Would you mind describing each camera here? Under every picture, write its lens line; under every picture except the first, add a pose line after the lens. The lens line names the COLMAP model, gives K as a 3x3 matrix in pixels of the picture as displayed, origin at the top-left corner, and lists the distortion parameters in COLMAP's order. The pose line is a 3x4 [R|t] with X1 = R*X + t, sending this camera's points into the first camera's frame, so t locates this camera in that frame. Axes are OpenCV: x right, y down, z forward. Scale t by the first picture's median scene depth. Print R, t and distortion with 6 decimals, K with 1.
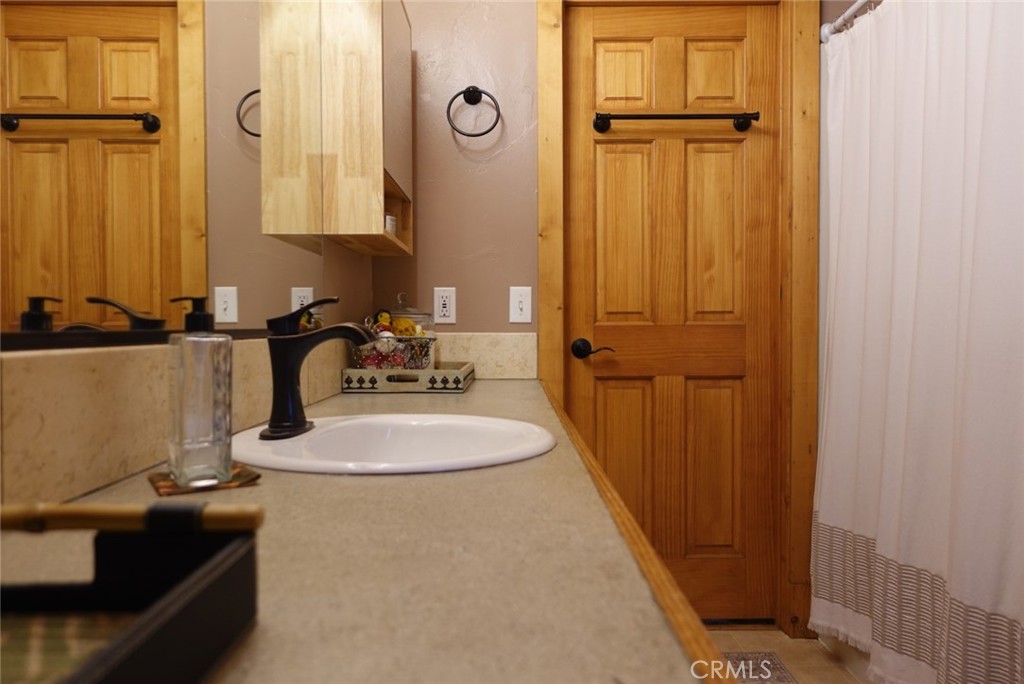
lens RADIAL K [[727.0, 0, 512.4], [0, 727.0, 348.4], [0, 0, 1]] dist [-0.004232, 0.000407]
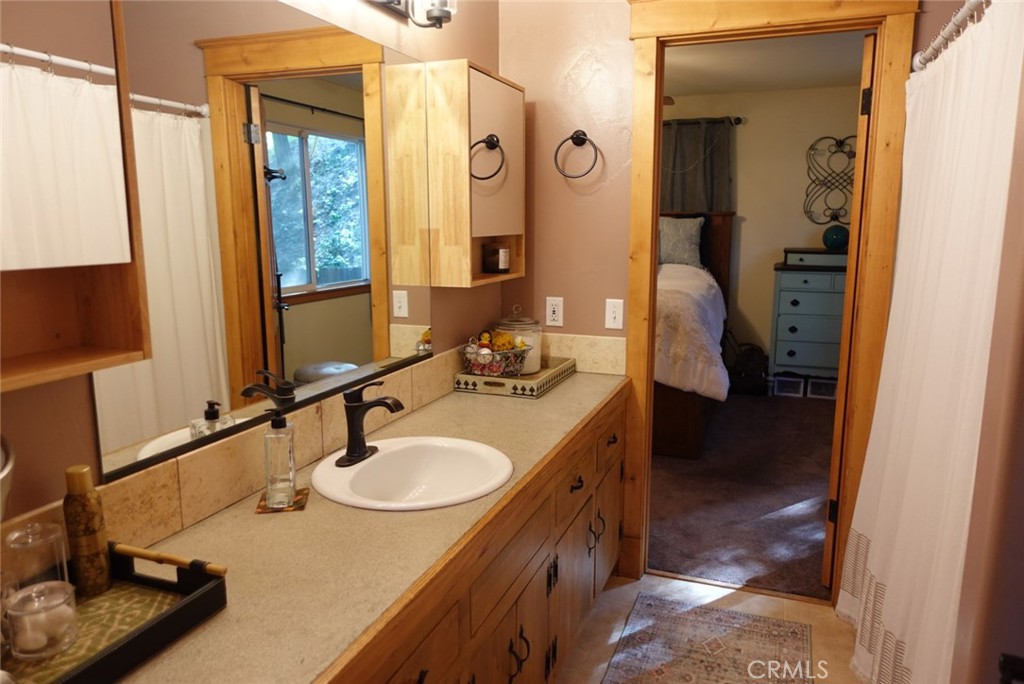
lens RADIAL K [[727.0, 0, 512.4], [0, 727.0, 348.4], [0, 0, 1]] dist [-0.004232, 0.000407]
pose [[0.931478, 0.067092, -0.357557, 0.360927], [-0.011838, 0.987917, 0.154534, -0.235205], [0.363604, -0.139712, 0.921017, -0.227584]]
